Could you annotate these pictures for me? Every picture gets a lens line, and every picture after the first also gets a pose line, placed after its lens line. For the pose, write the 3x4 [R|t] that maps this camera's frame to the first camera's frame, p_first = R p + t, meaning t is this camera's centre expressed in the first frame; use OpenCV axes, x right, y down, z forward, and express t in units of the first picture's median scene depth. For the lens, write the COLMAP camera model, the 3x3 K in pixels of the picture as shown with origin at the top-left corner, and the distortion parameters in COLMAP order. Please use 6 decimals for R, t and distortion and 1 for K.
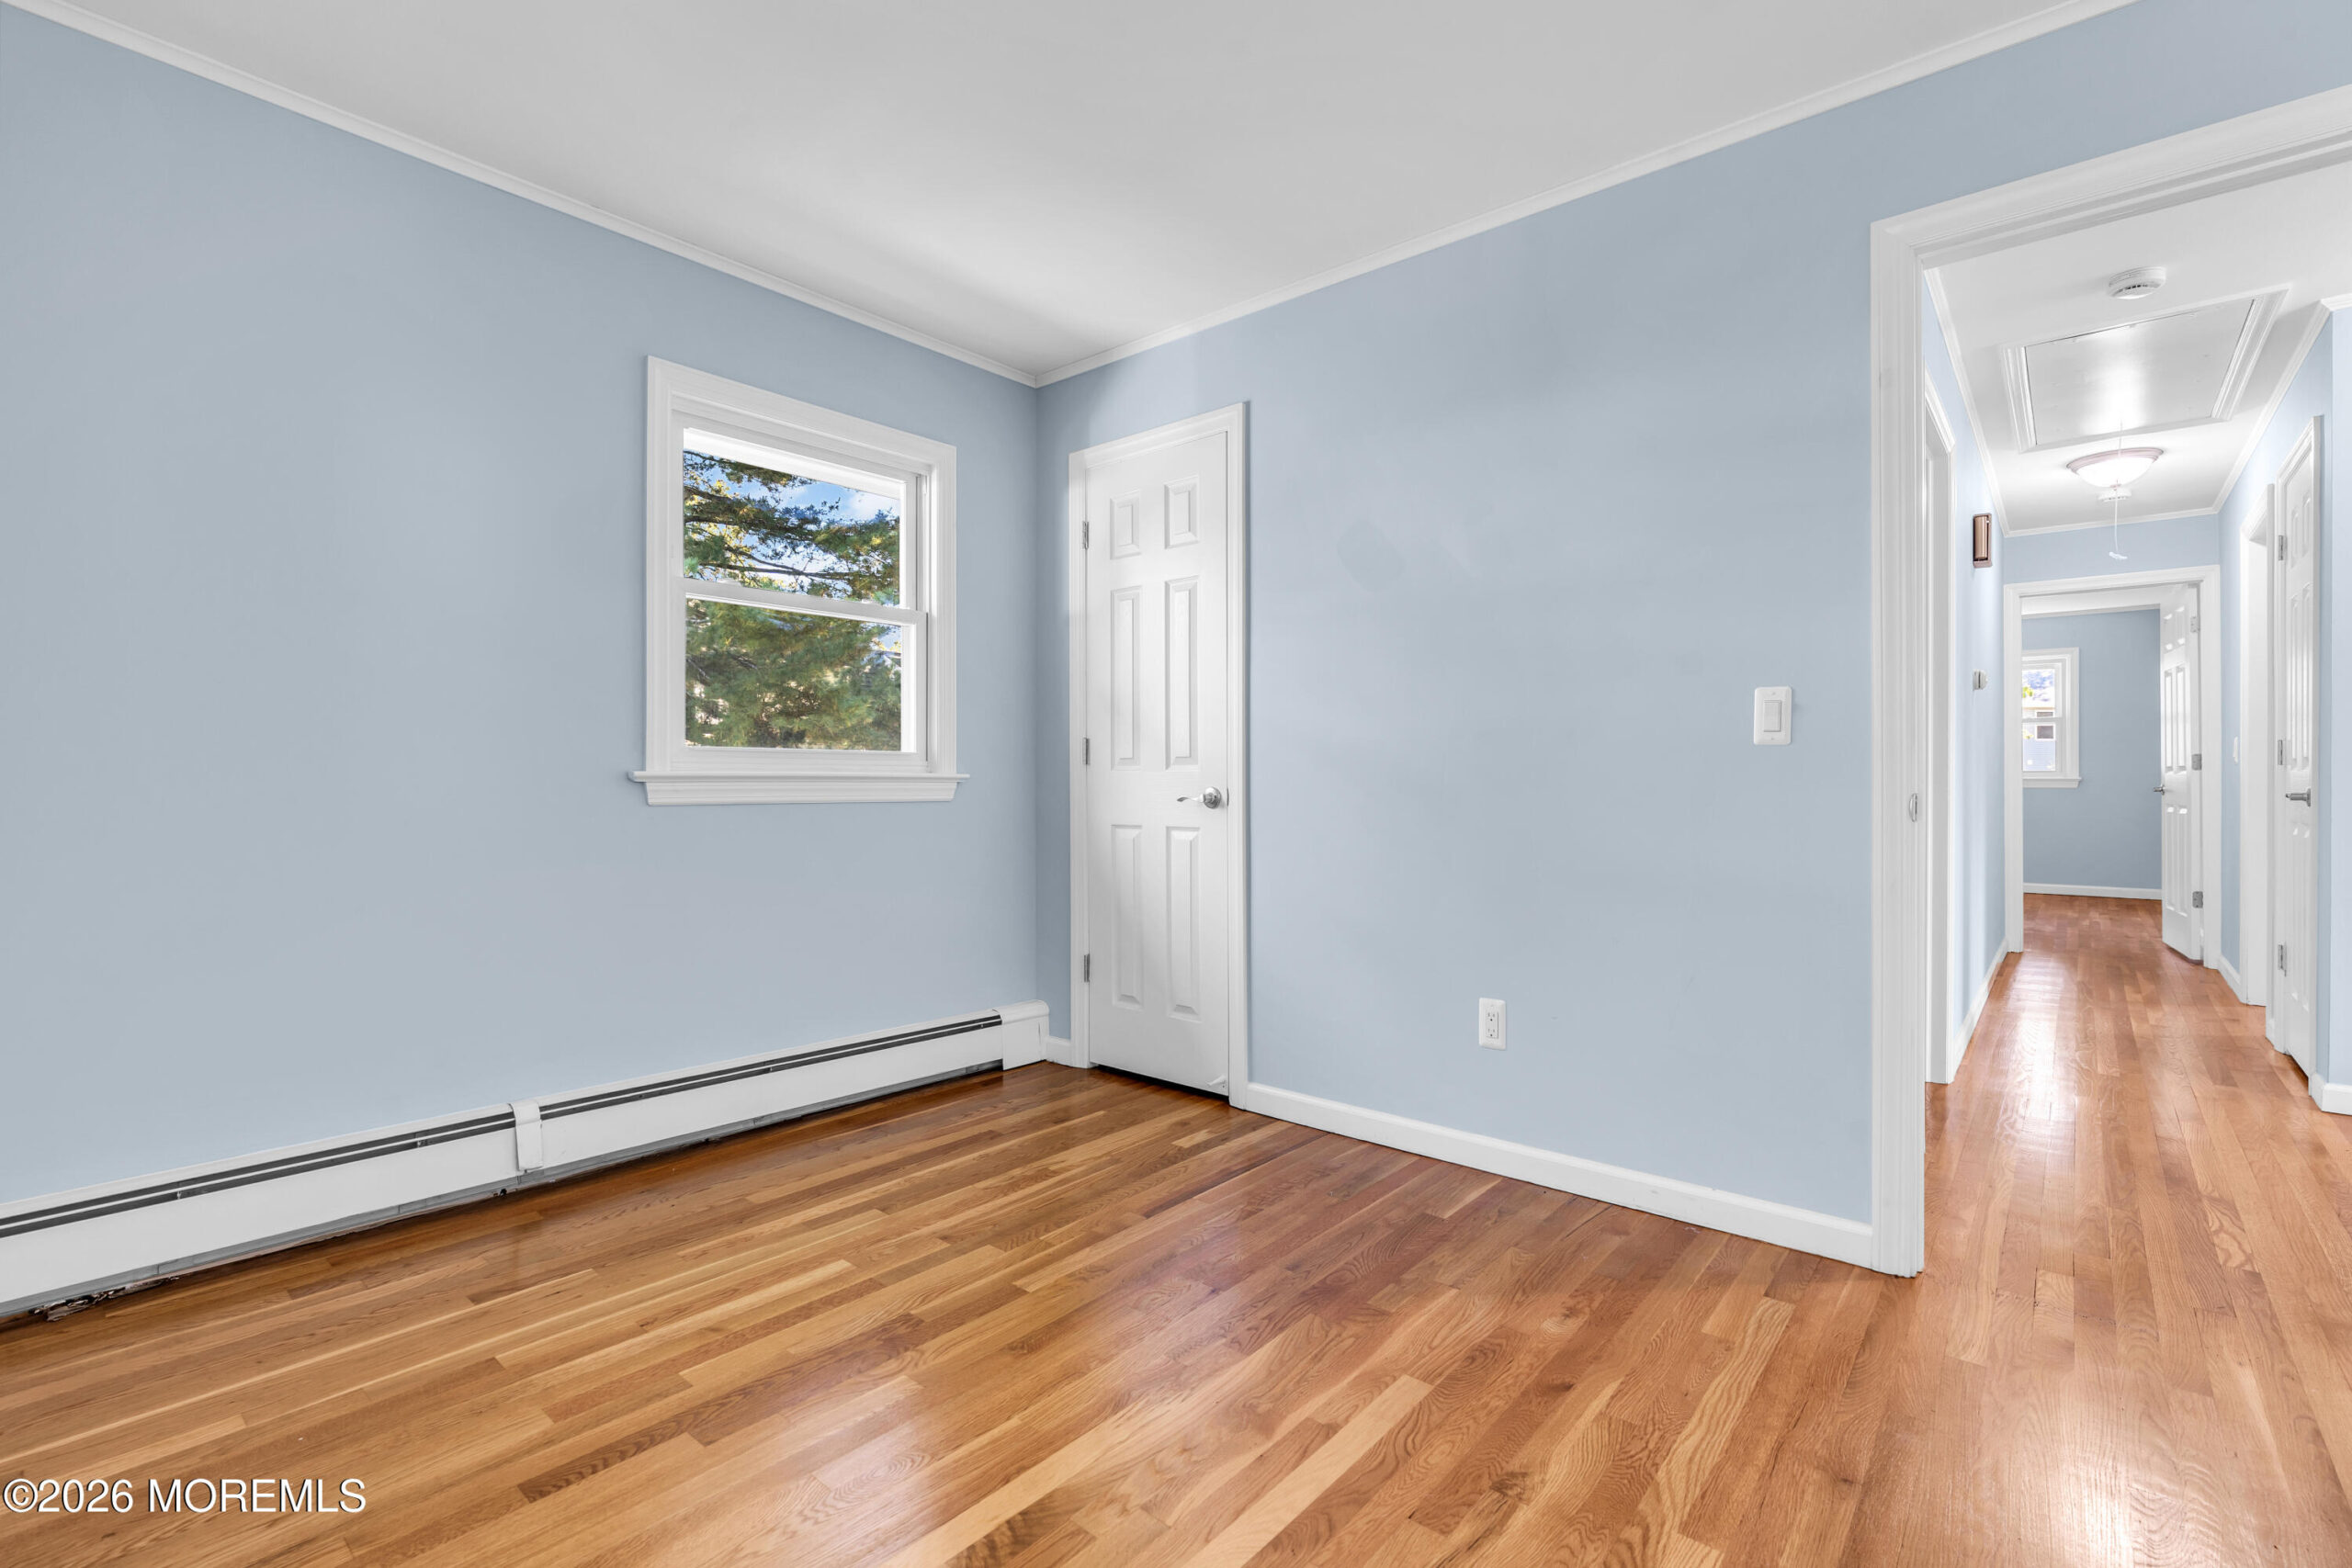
lens RADIAL K [[1059.3, 0, 1171.8], [0, 1059.3, 781.2], [0, 0, 1]] dist [-0.012060, 0.004238]
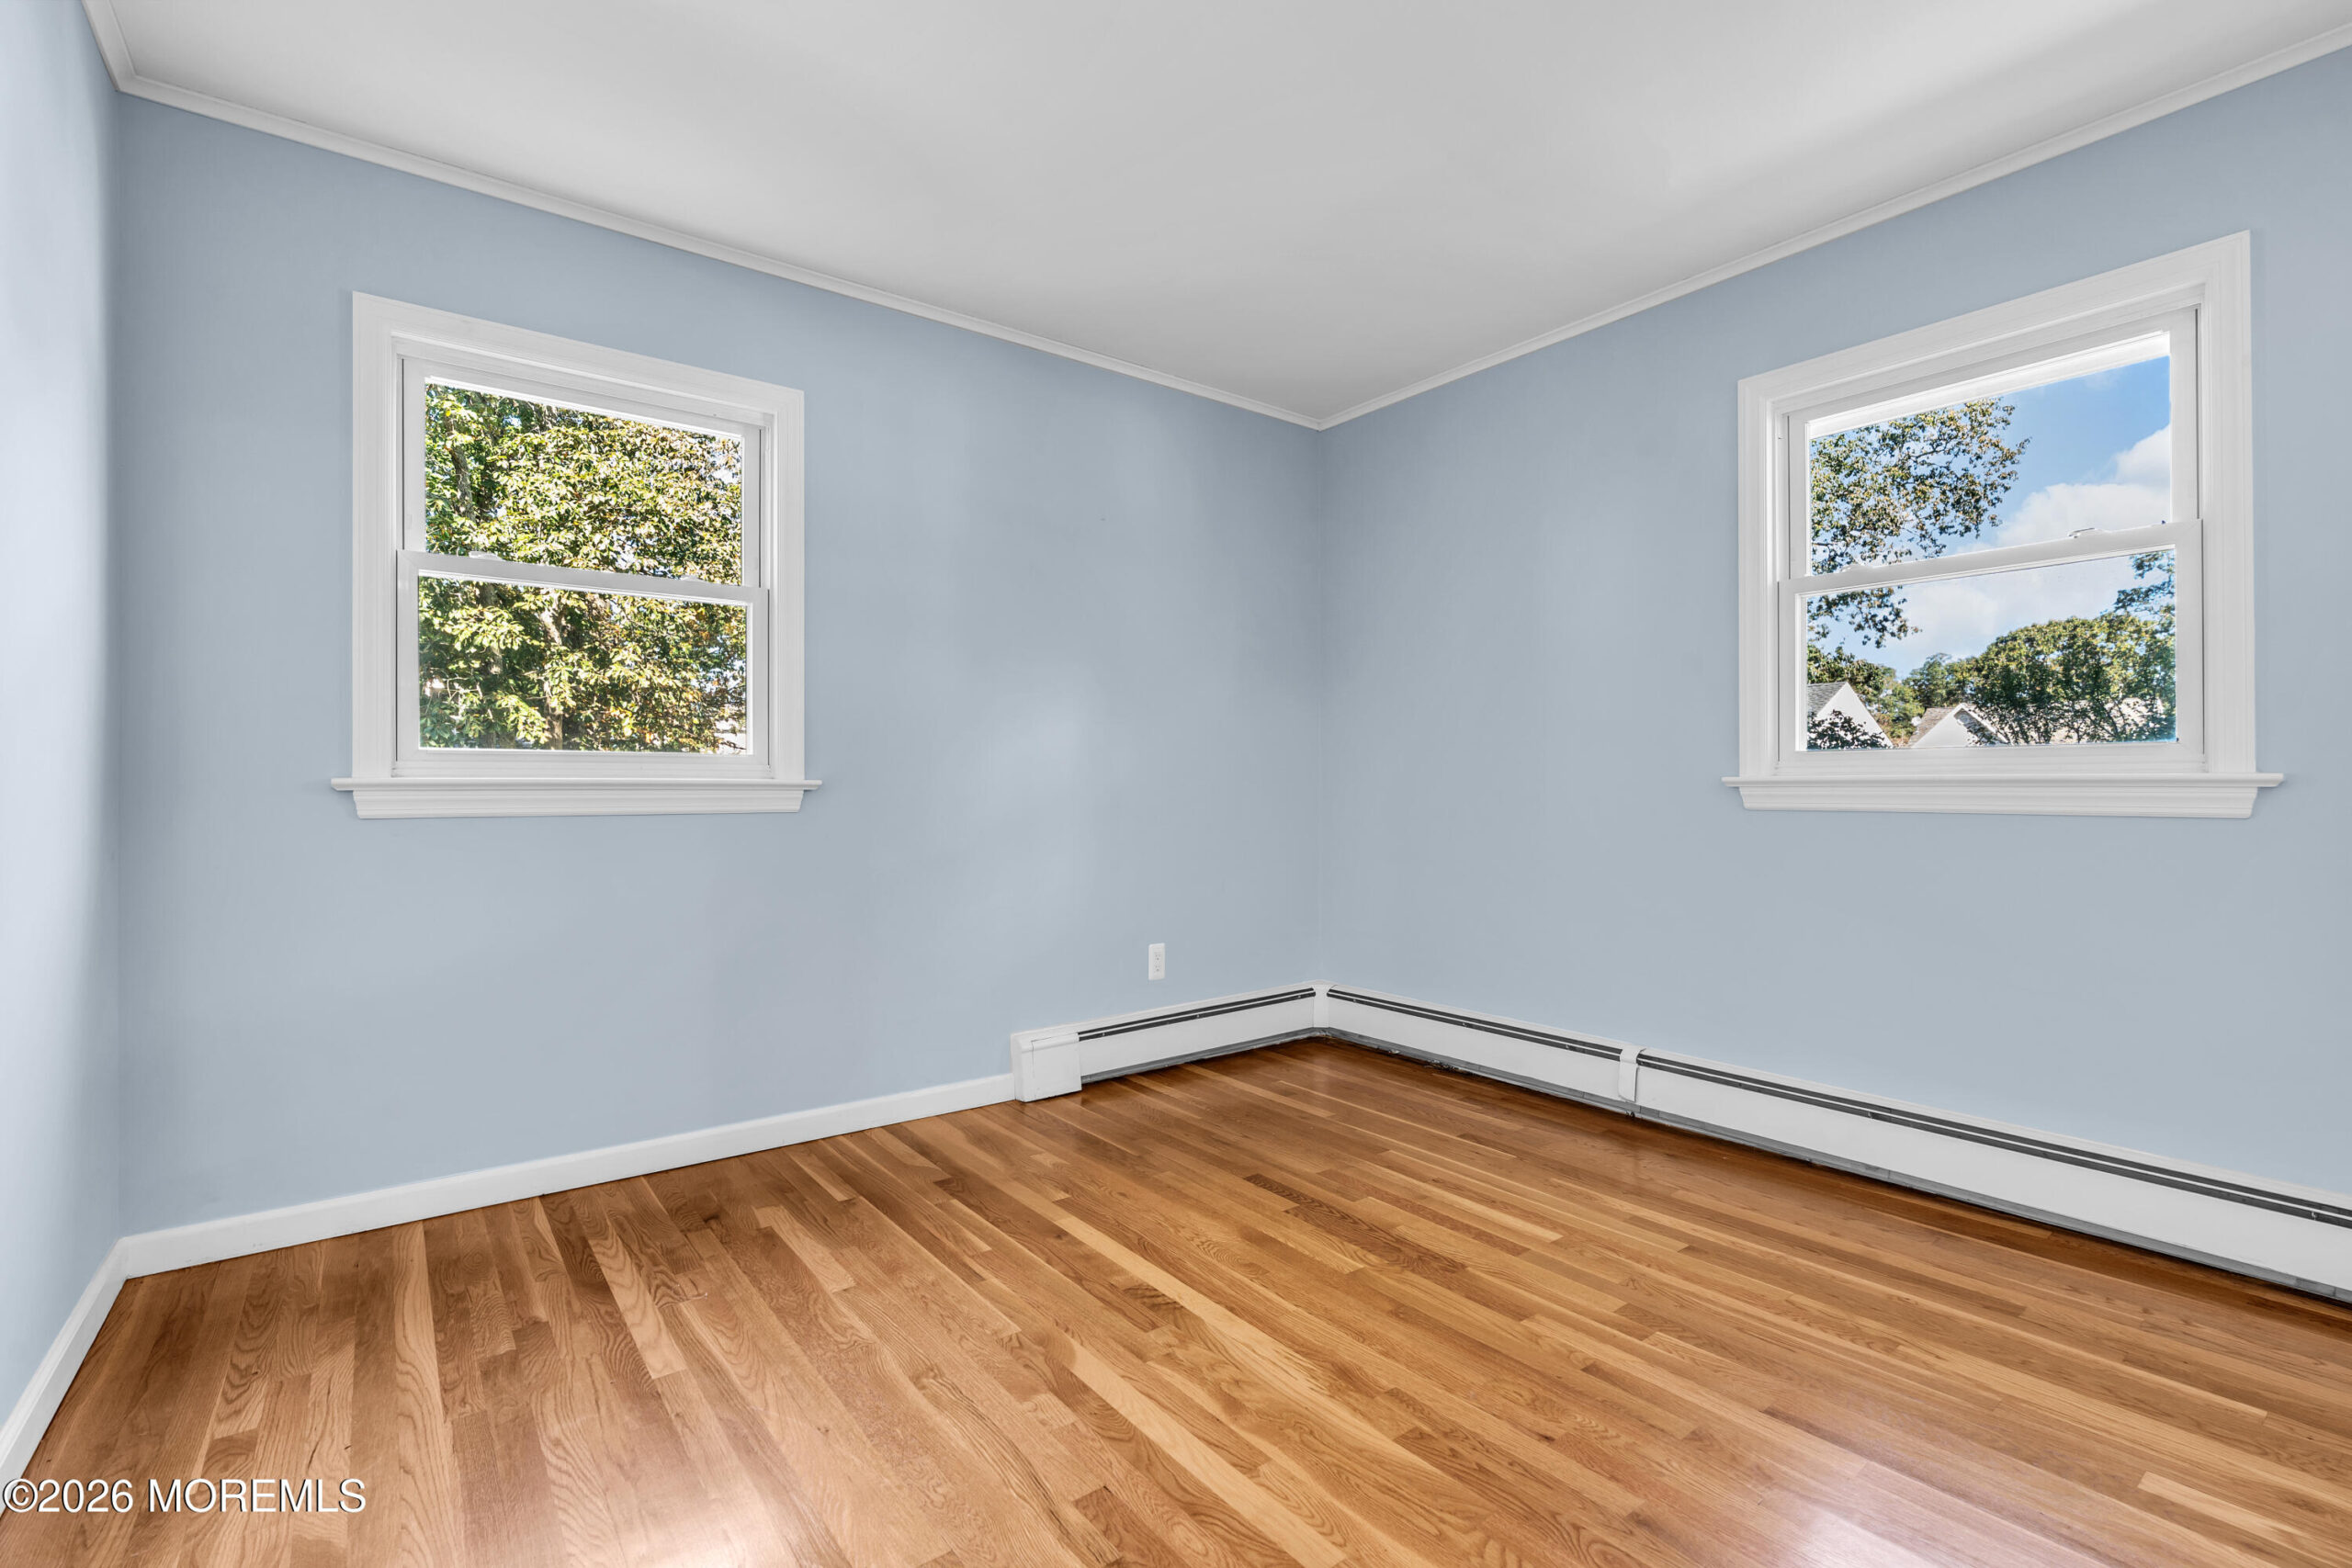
lens RADIAL K [[1059.3, 0, 1181.4], [0, 1059.3, 784.4], [0, 0, 1]] dist [-0.012060, 0.004238]
pose [[-0.208743, -0.001493, -0.977969, 0.797563], [0.003579, 0.999991, -0.002291, -0.002178], [0.977964, -0.003979, -0.208736, 0.831482]]
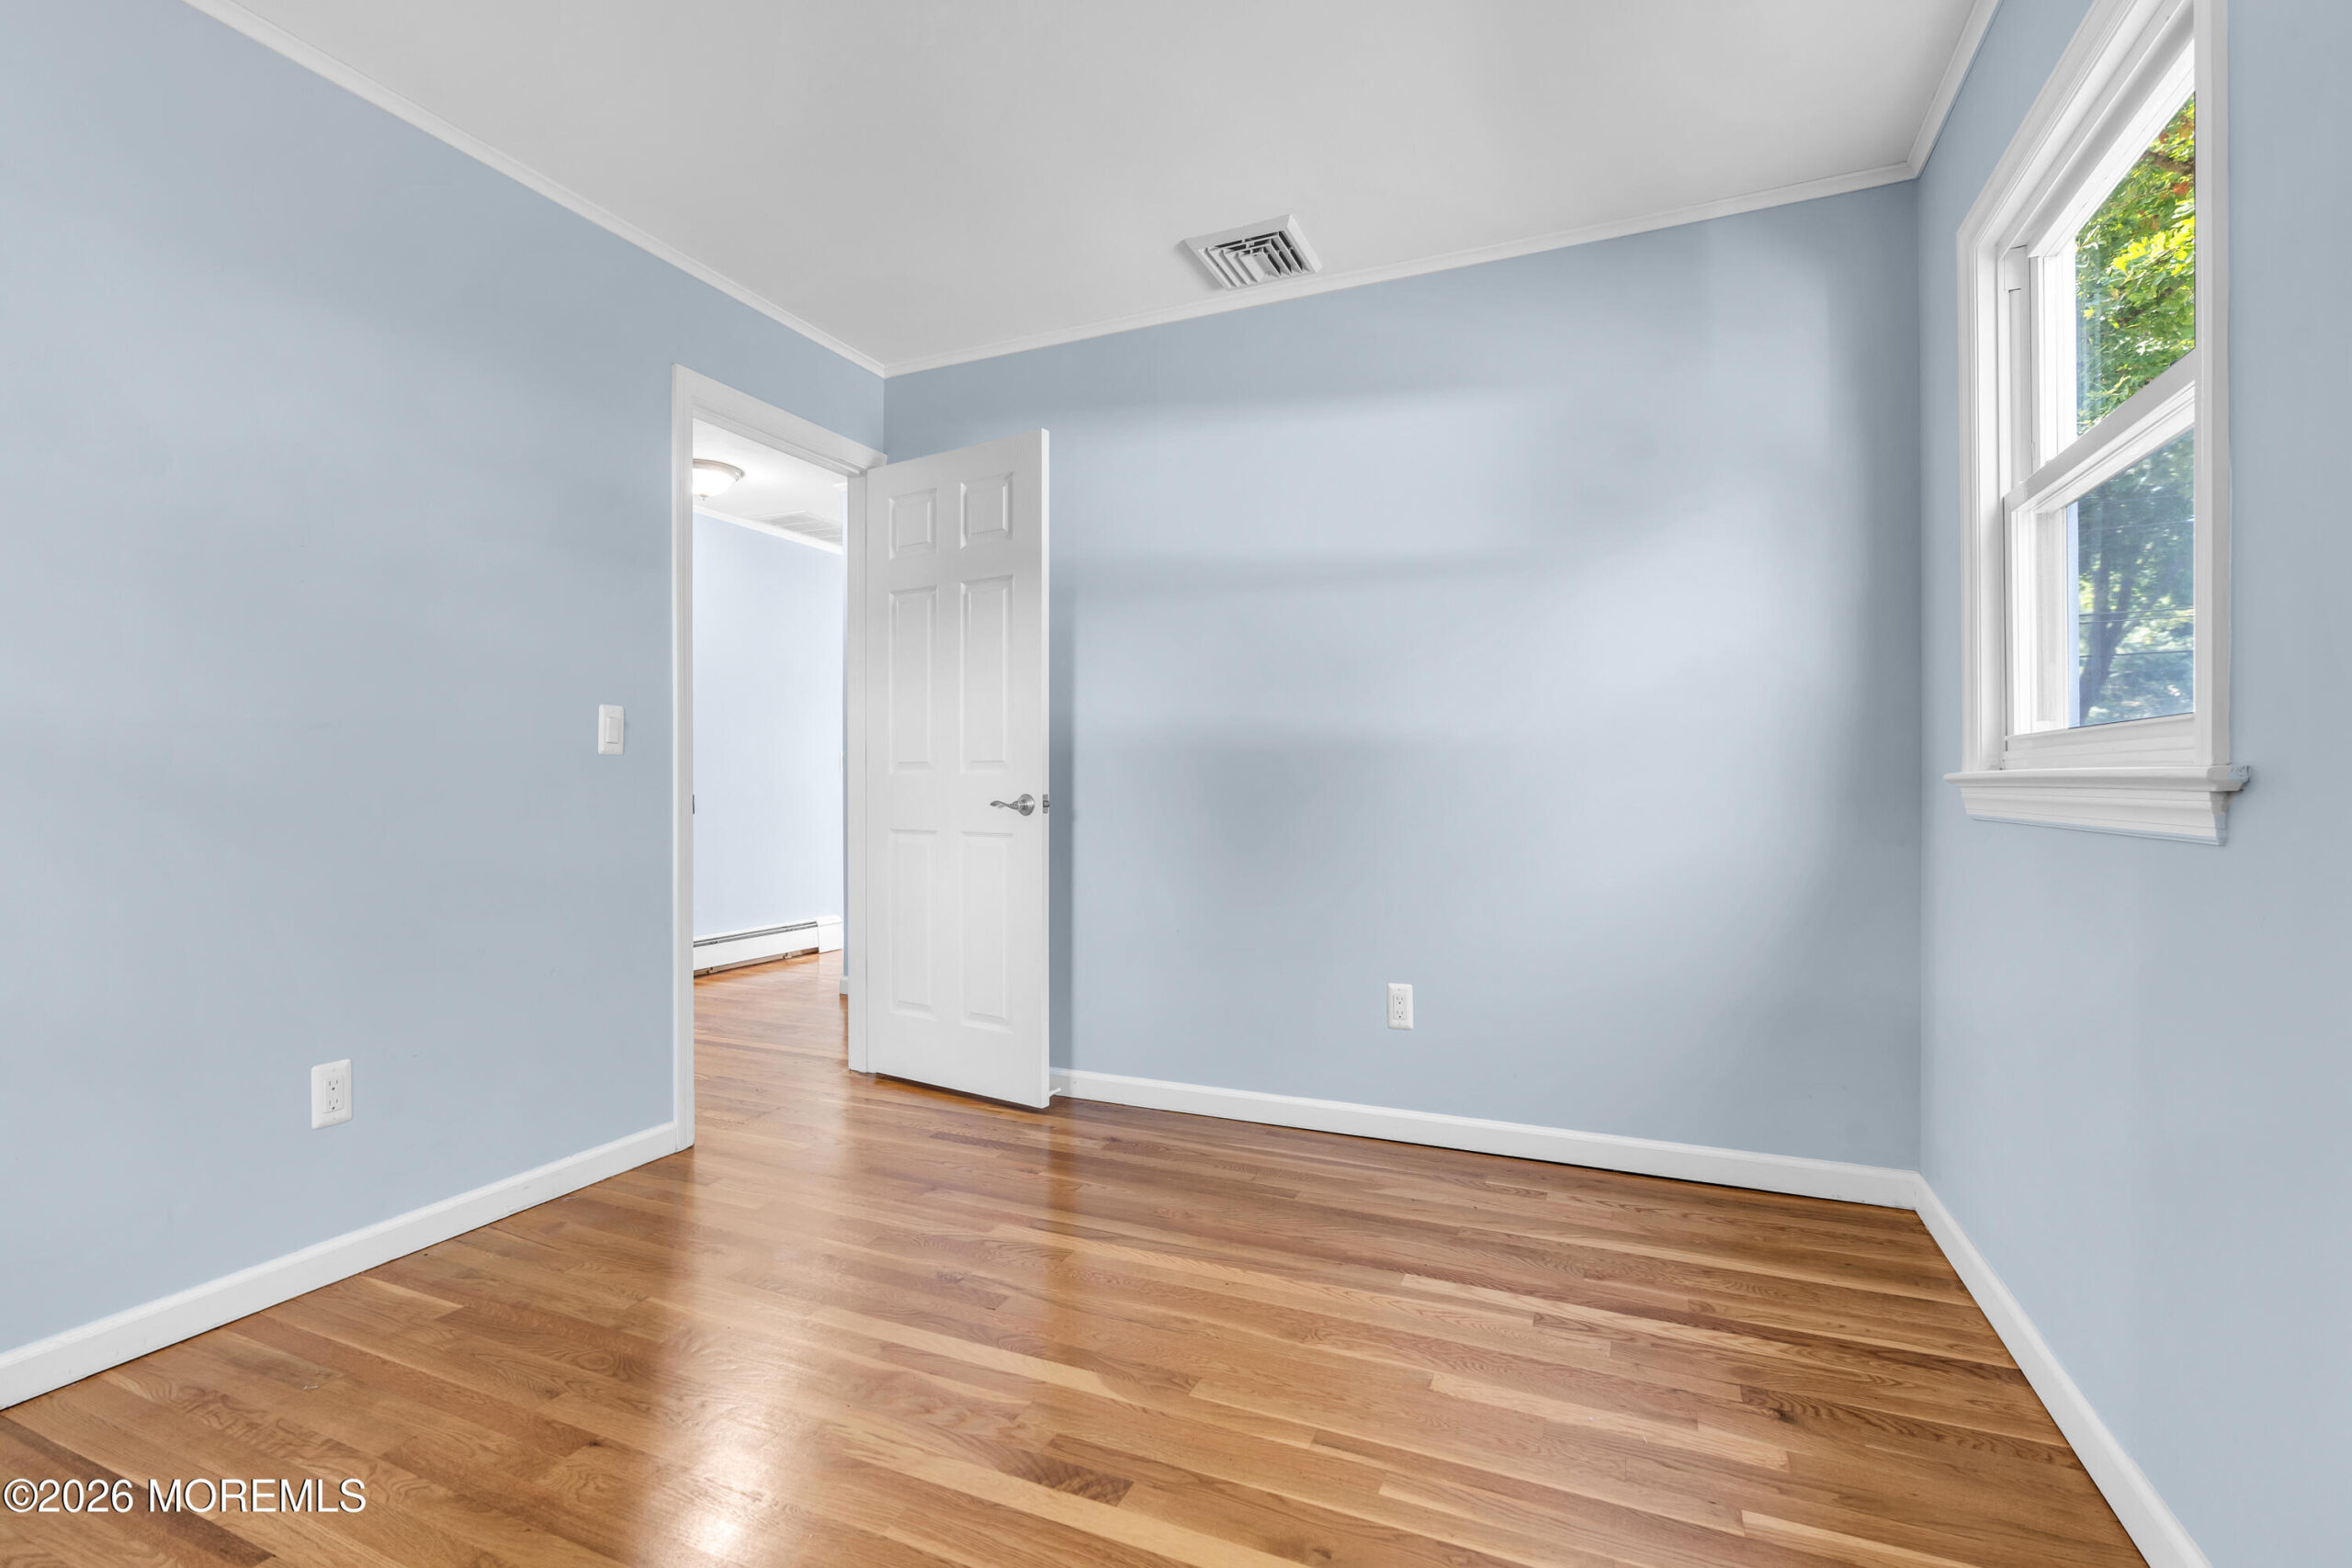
lens RADIAL K [[1059.3, 0, 1182.0], [0, 1059.3, 781.8], [0, 0, 1]] dist [-0.012060, 0.004238]
pose [[-0.292445, -0.004724, 0.956271, -0.766485], [0.000051, 0.999988, 0.004956, -0.010023], [-0.956282, 0.001498, -0.292441, 0.750554]]
